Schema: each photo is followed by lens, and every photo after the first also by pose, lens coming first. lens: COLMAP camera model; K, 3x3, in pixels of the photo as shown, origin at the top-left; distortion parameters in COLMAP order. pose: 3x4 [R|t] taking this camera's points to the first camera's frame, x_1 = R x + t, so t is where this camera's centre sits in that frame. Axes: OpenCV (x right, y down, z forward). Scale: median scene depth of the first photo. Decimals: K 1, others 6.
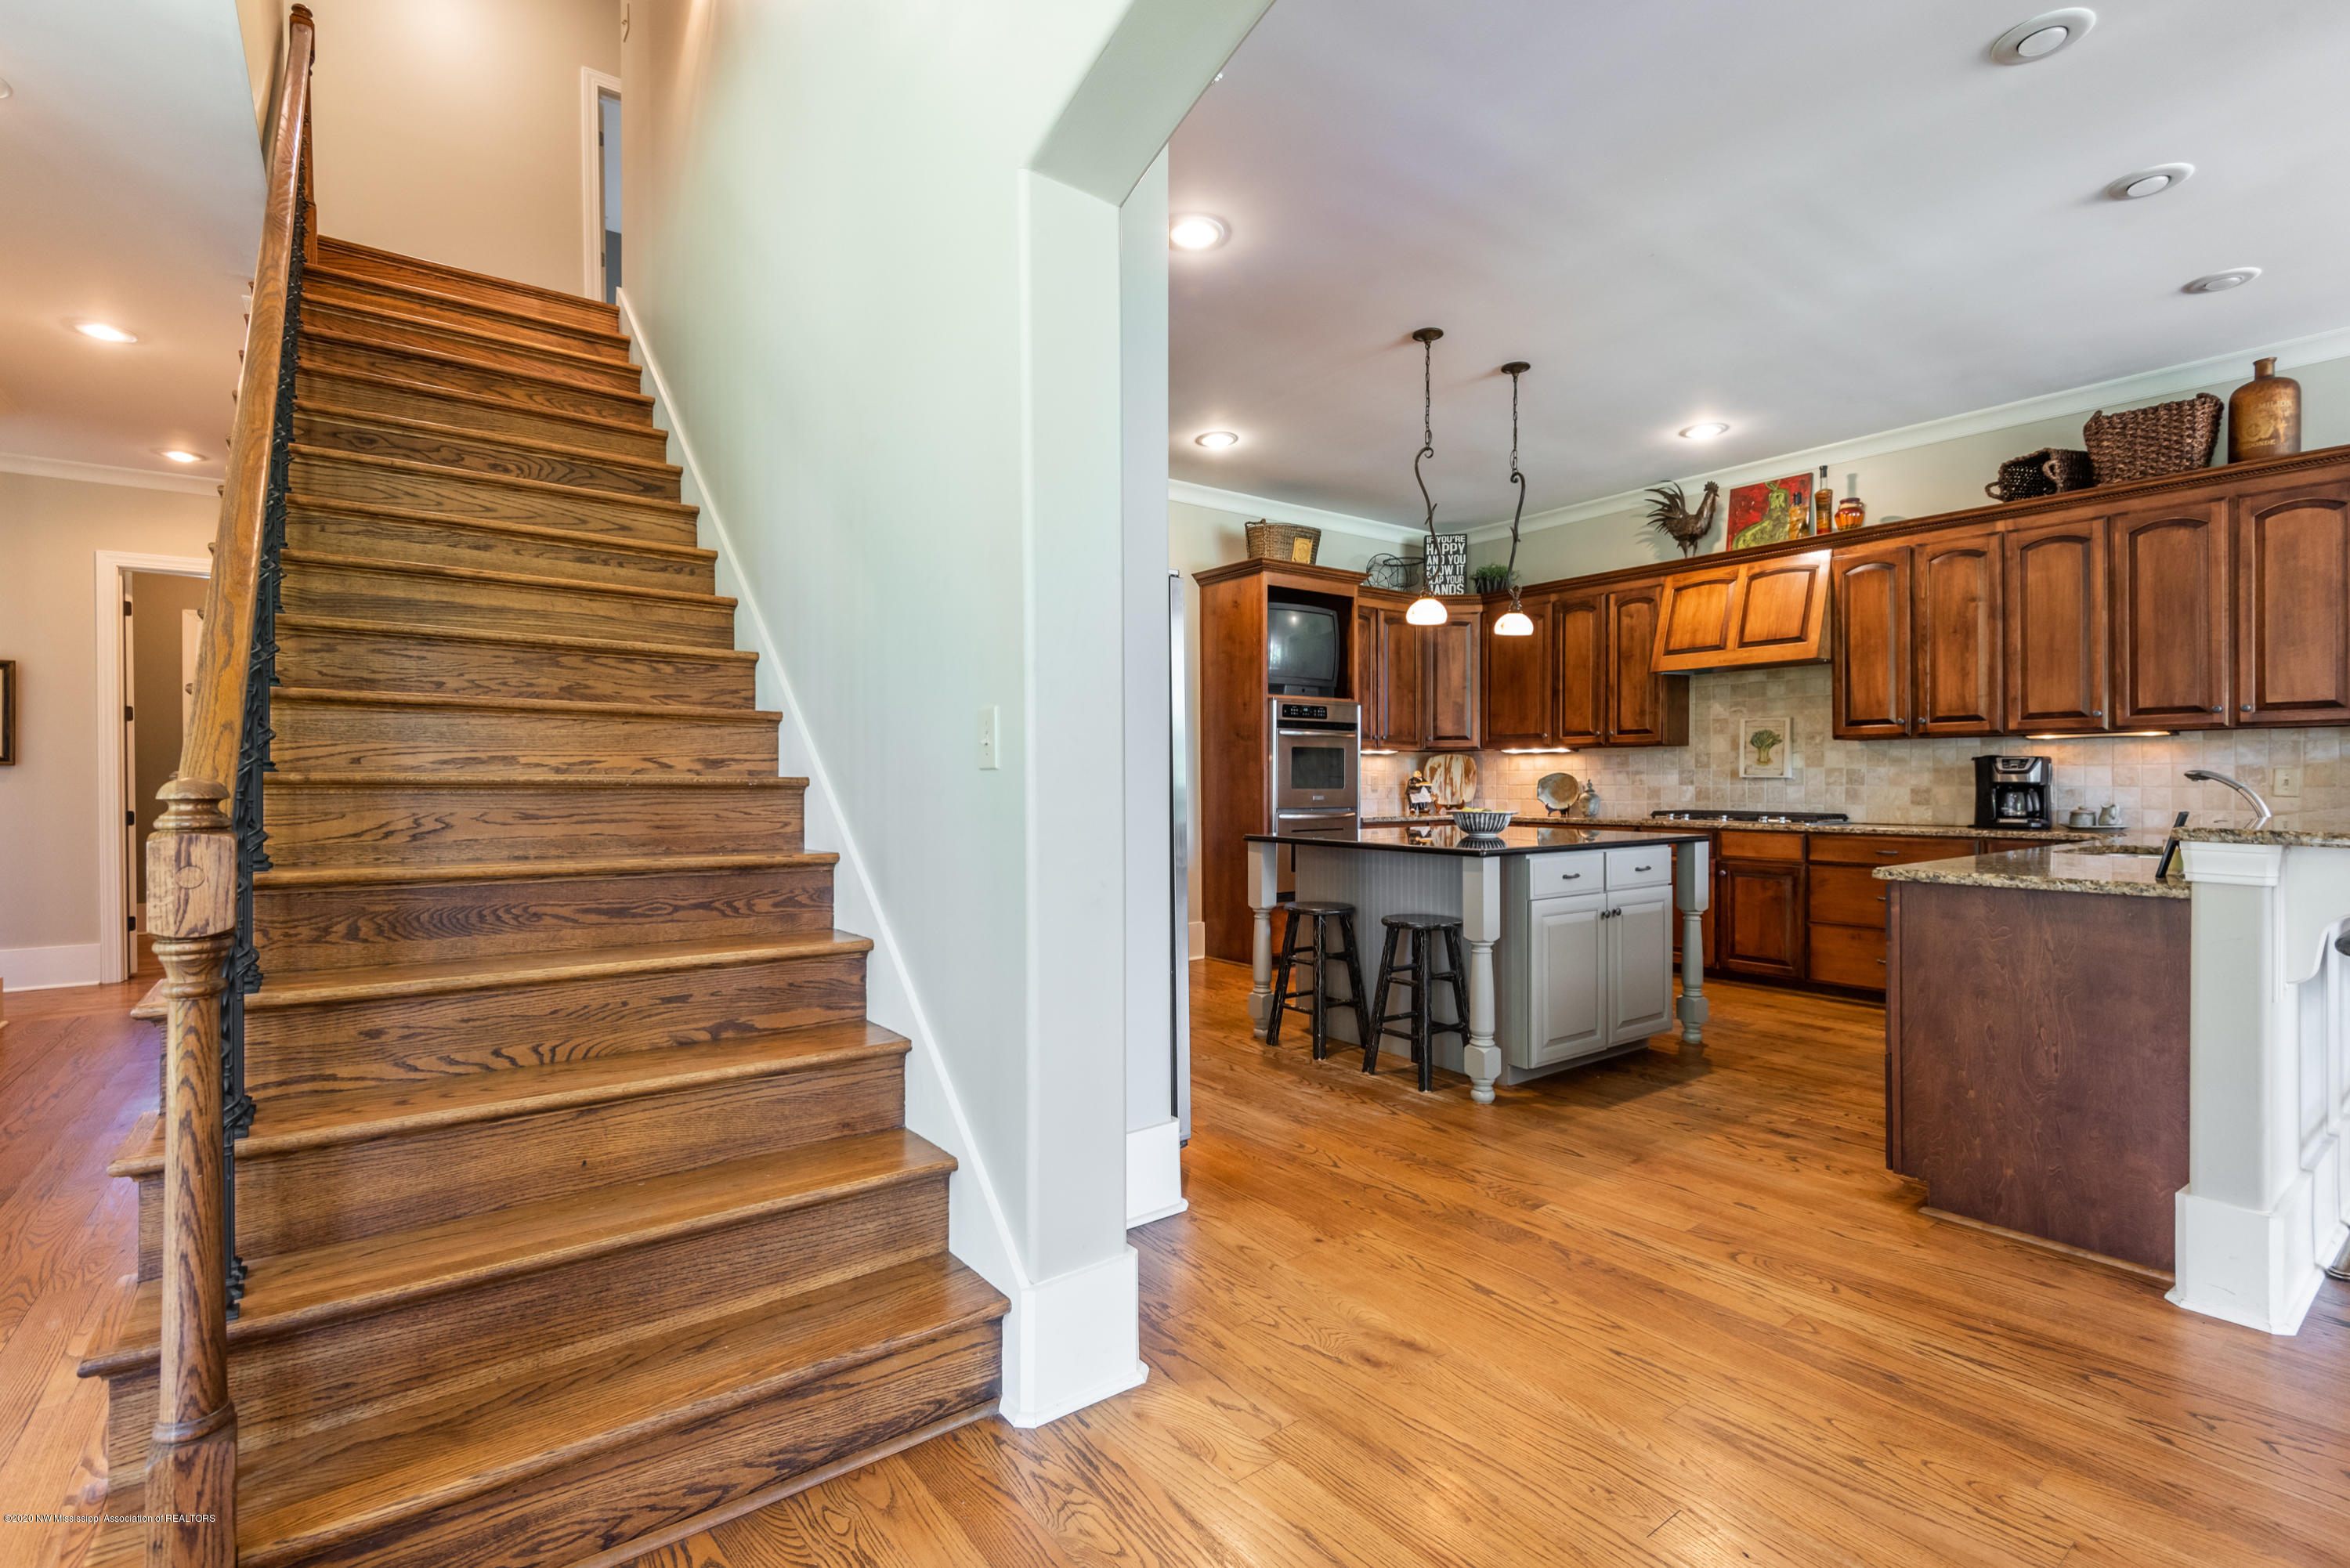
lens RADIAL K [[1072.1, 0, 1162.3], [0, 1072.1, 788.9], [0, 0, 1]] dist [0.021641, -0.007805]
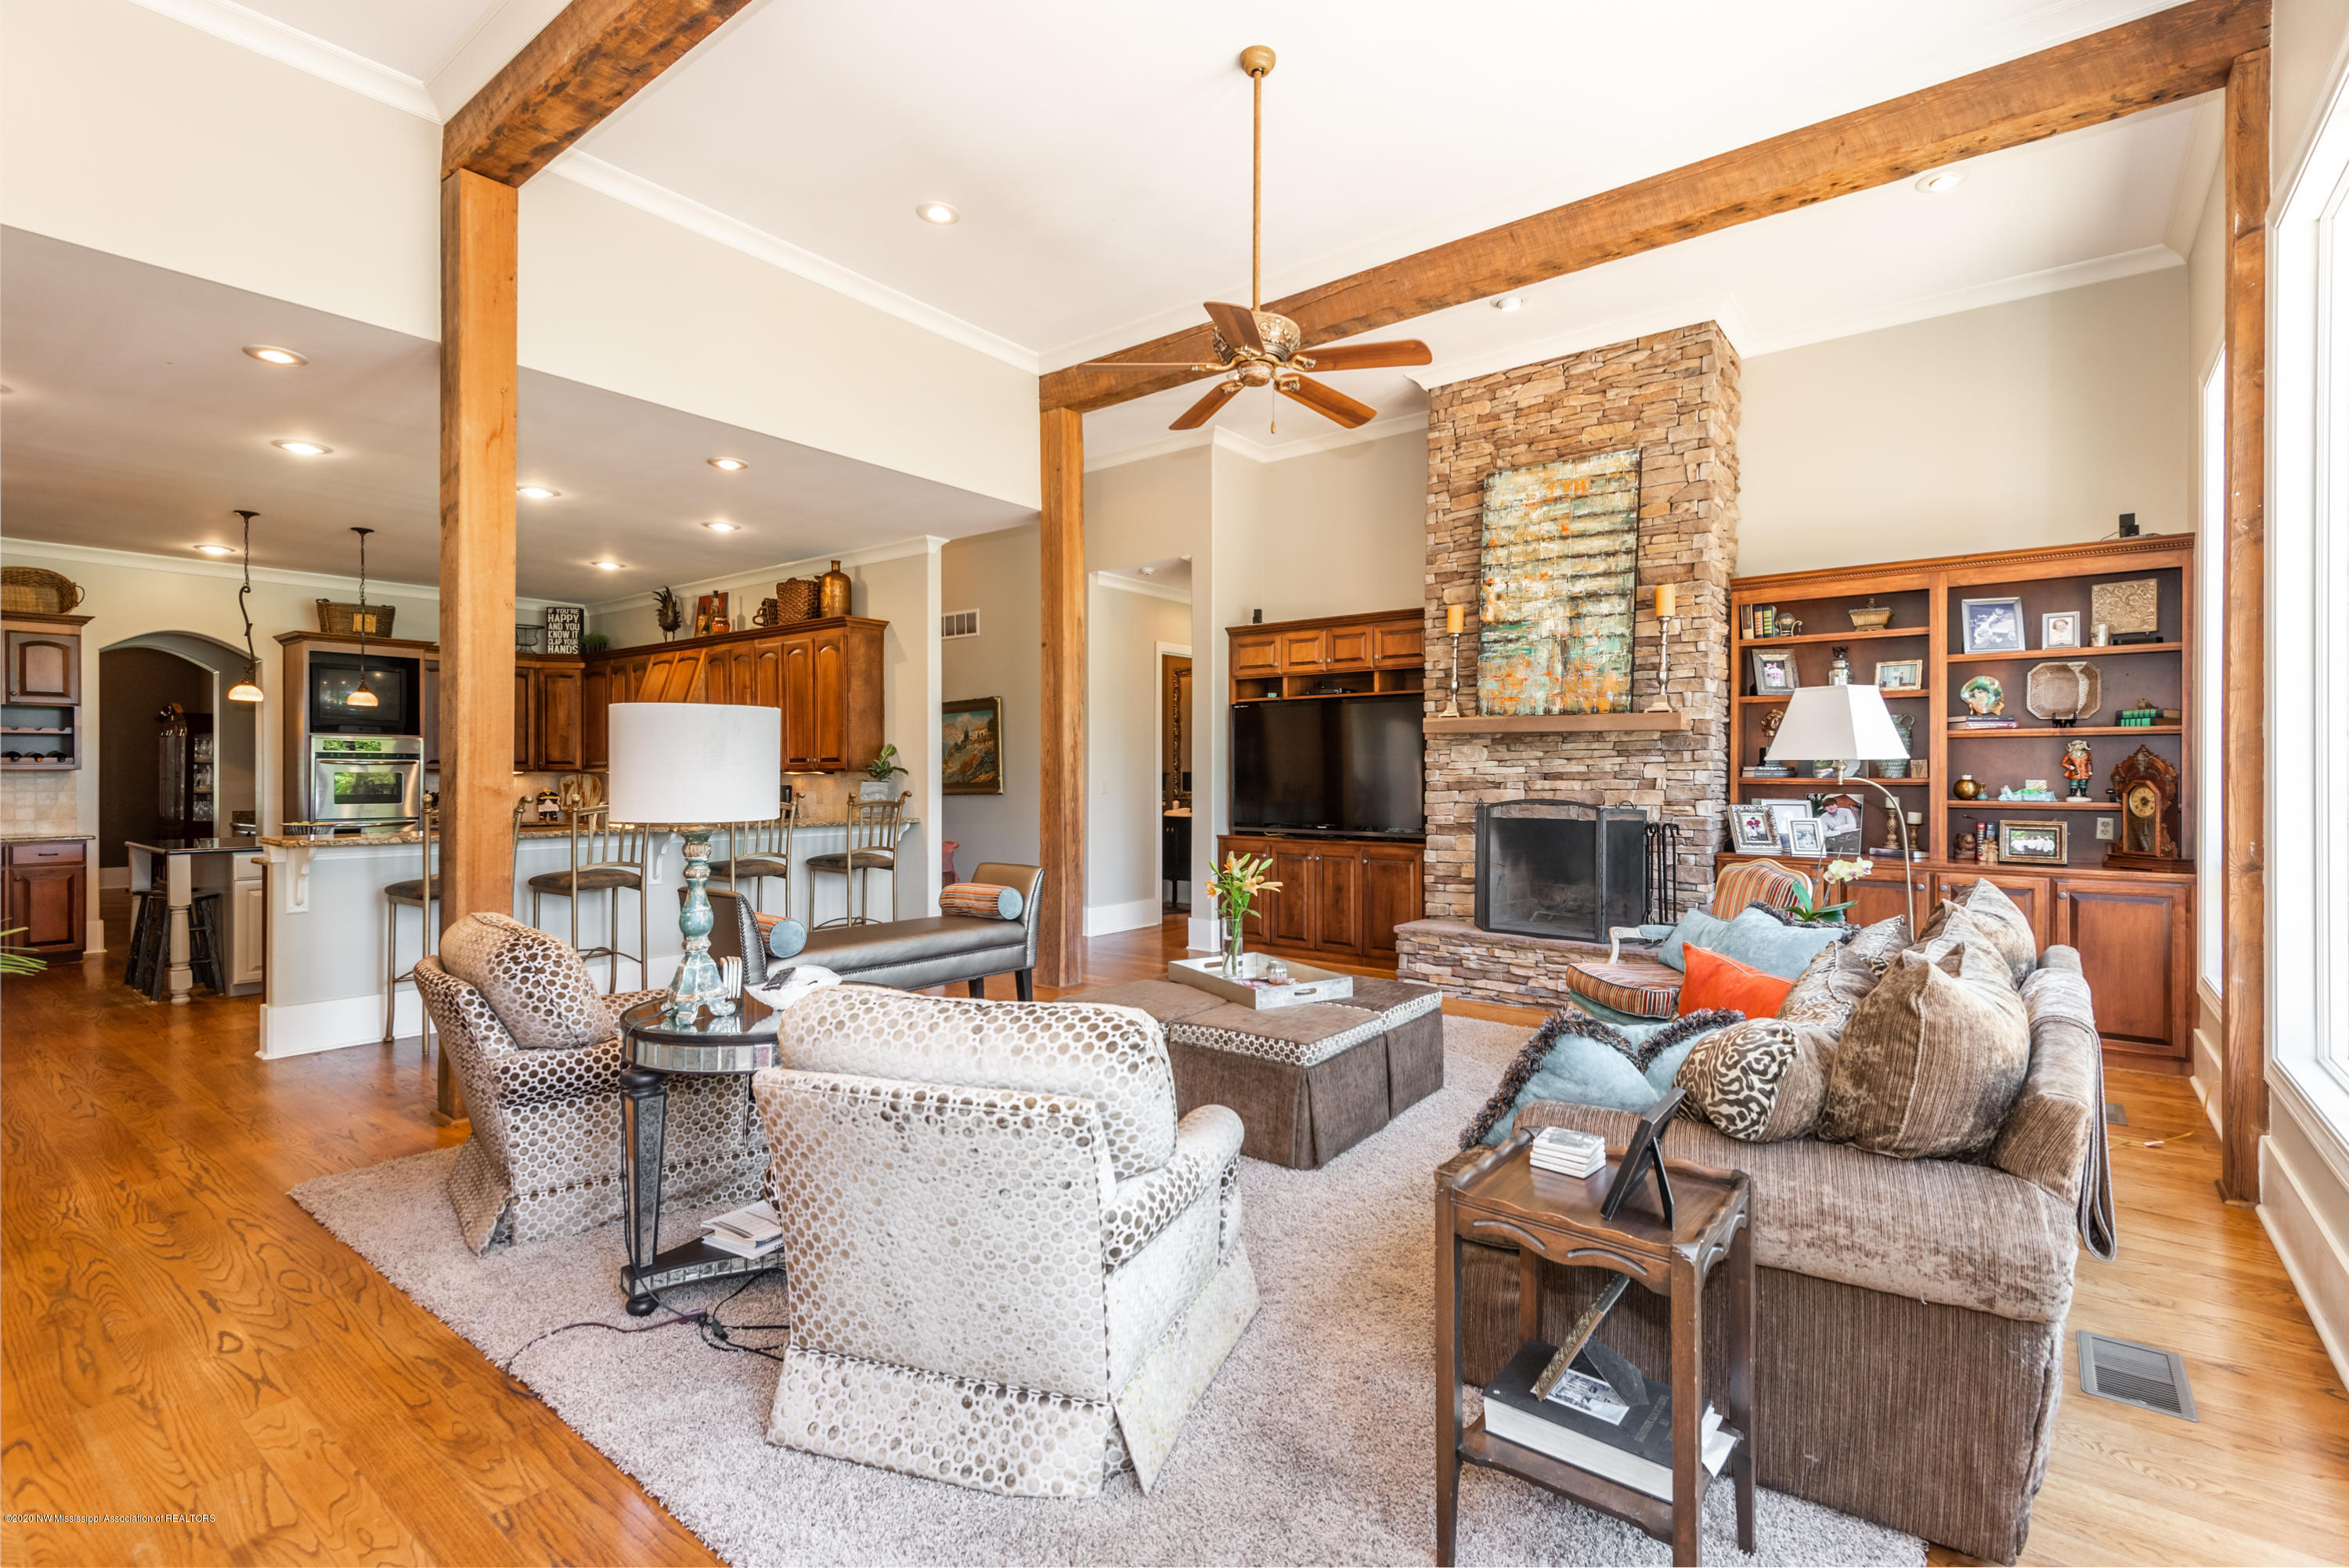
lens RADIAL K [[1071.6, 0, 1173.0], [0, 1071.6, 779.2], [0, 0, 1]] dist [0.021641, -0.007805]
pose [[0.964055, 0.001046, 0.265700, 0.890311], [-0.000315, 0.999996, -0.002795, -0.032558], [-0.265702, 0.002611, 0.964052, -0.662089]]
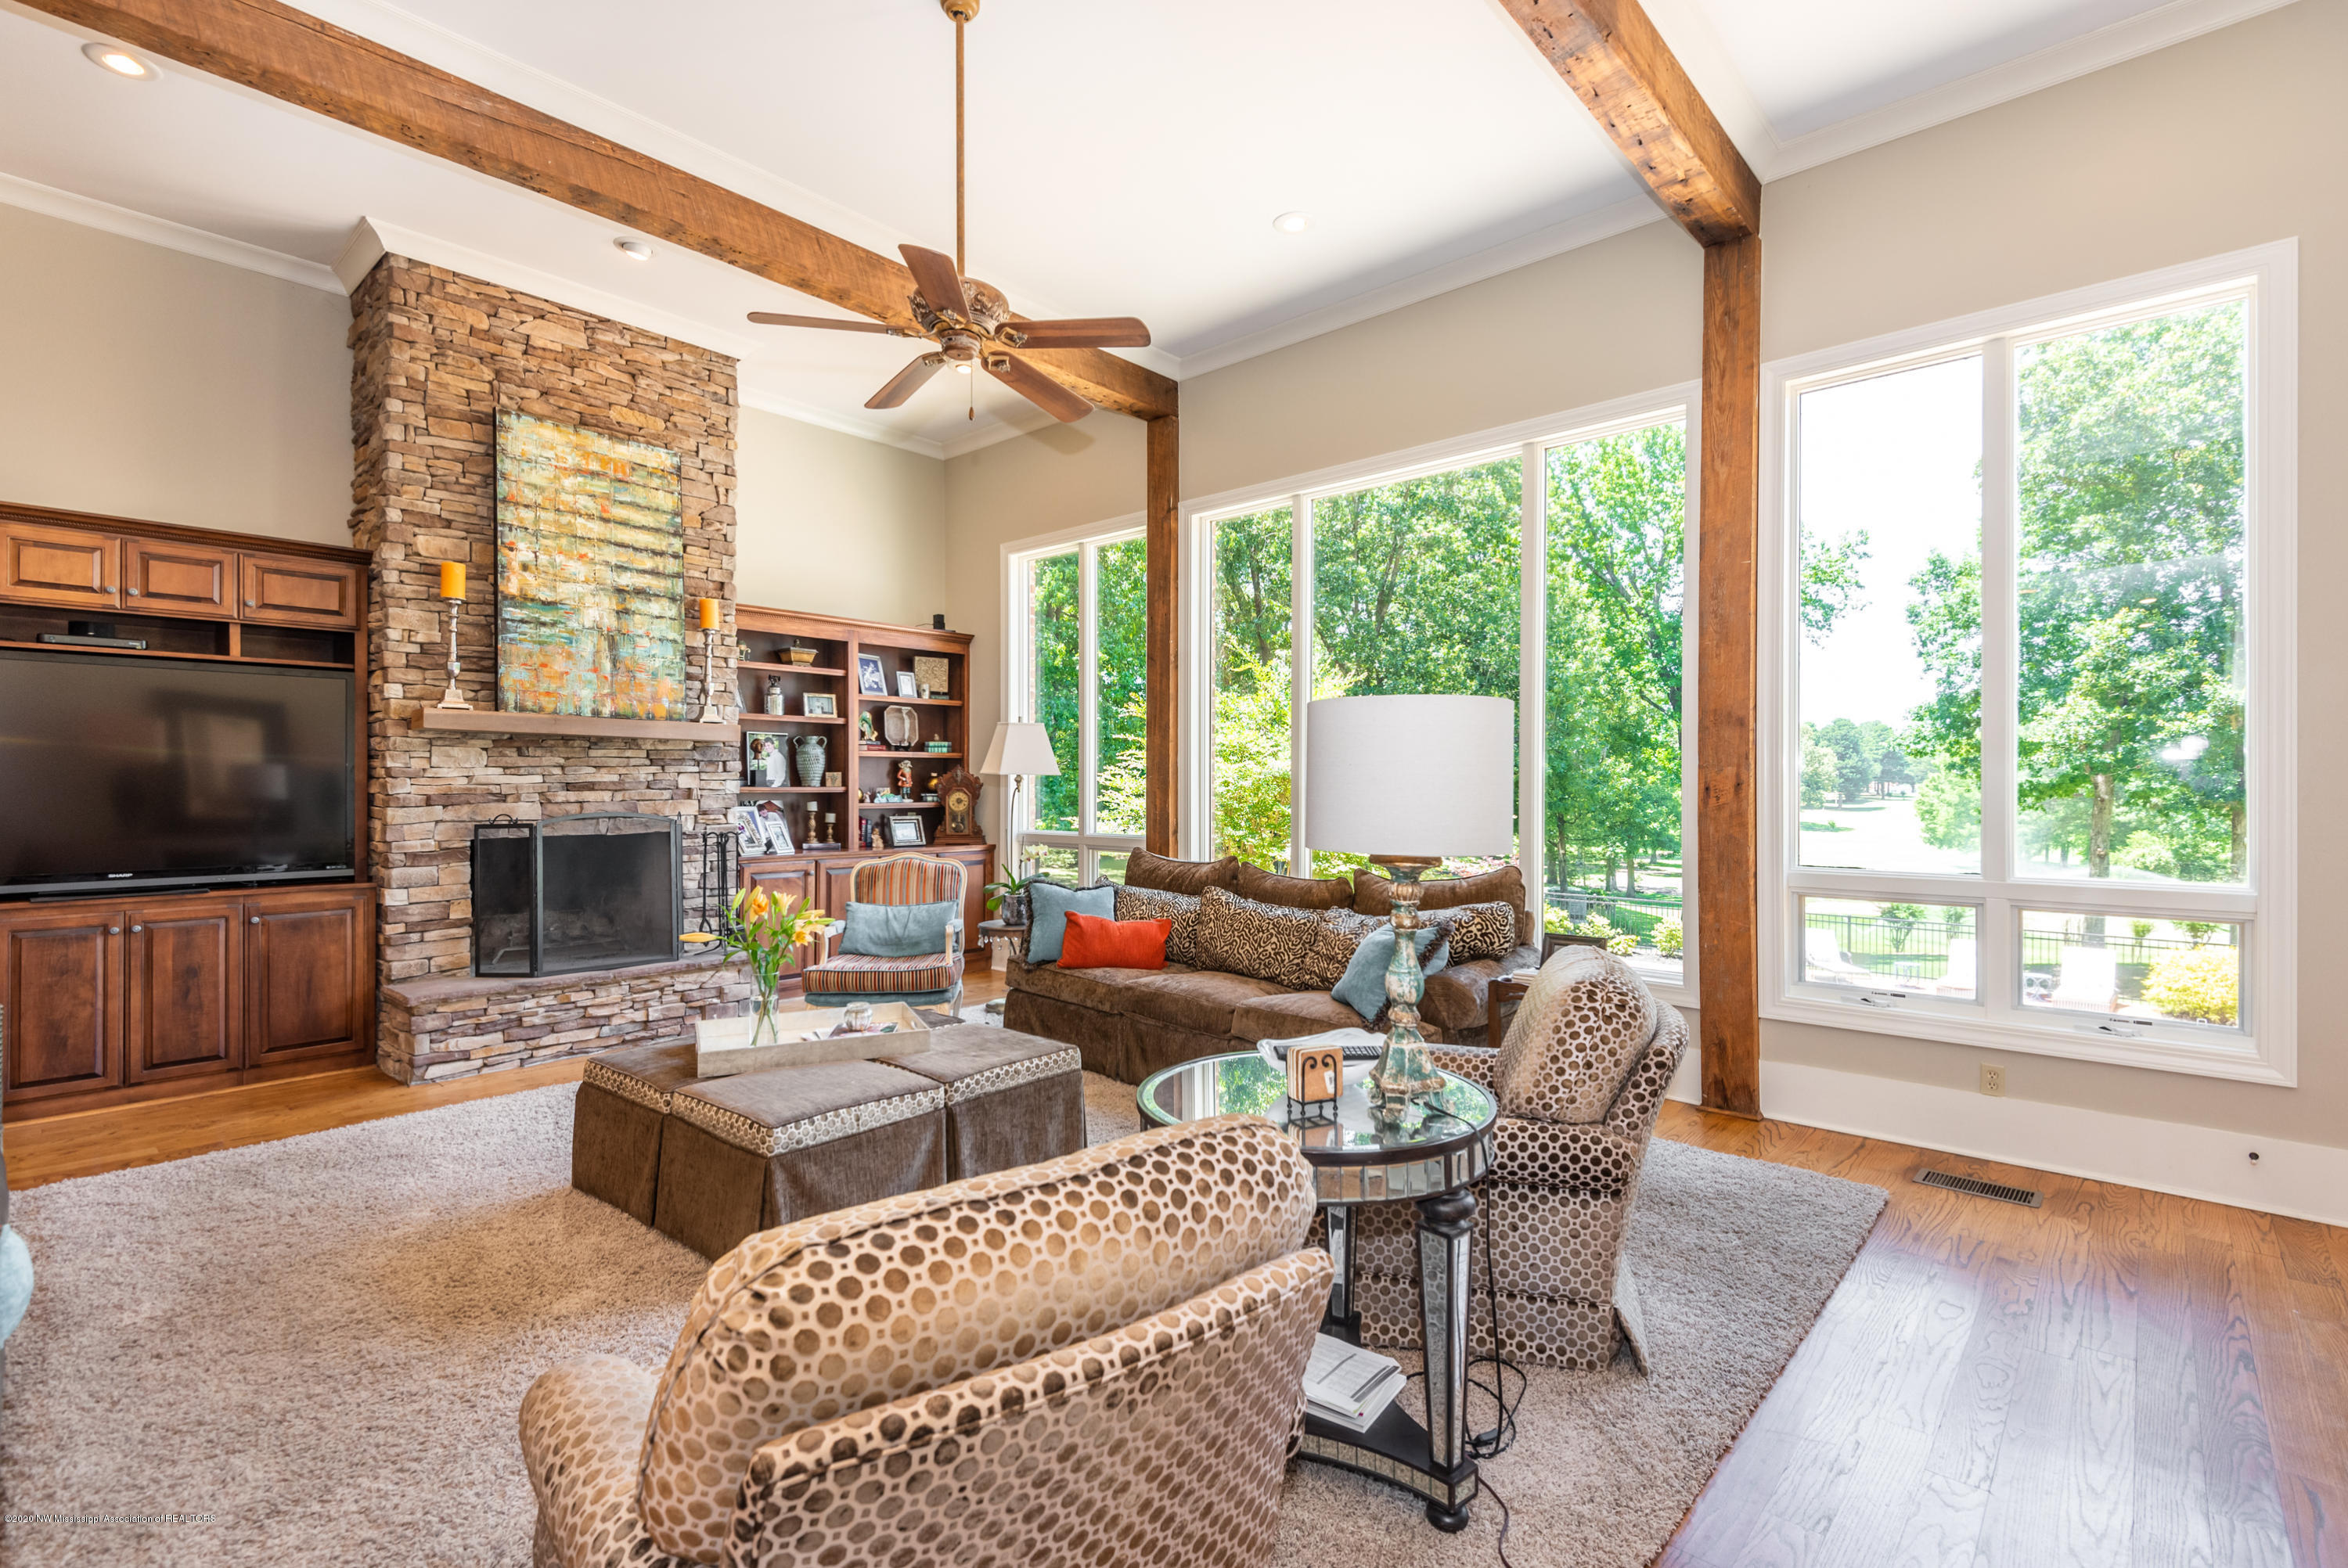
lens RADIAL K [[1071.2, 0, 1176.0], [0, 1071.2, 781.8], [0, 0, 1]] dist [0.021641, -0.007805]
pose [[-0.198977, 0.003332, 0.979999, 0.487423], [0.004564, 0.999987, -0.002473, -0.038366], [-0.979994, 0.003981, -0.198989, -0.007759]]
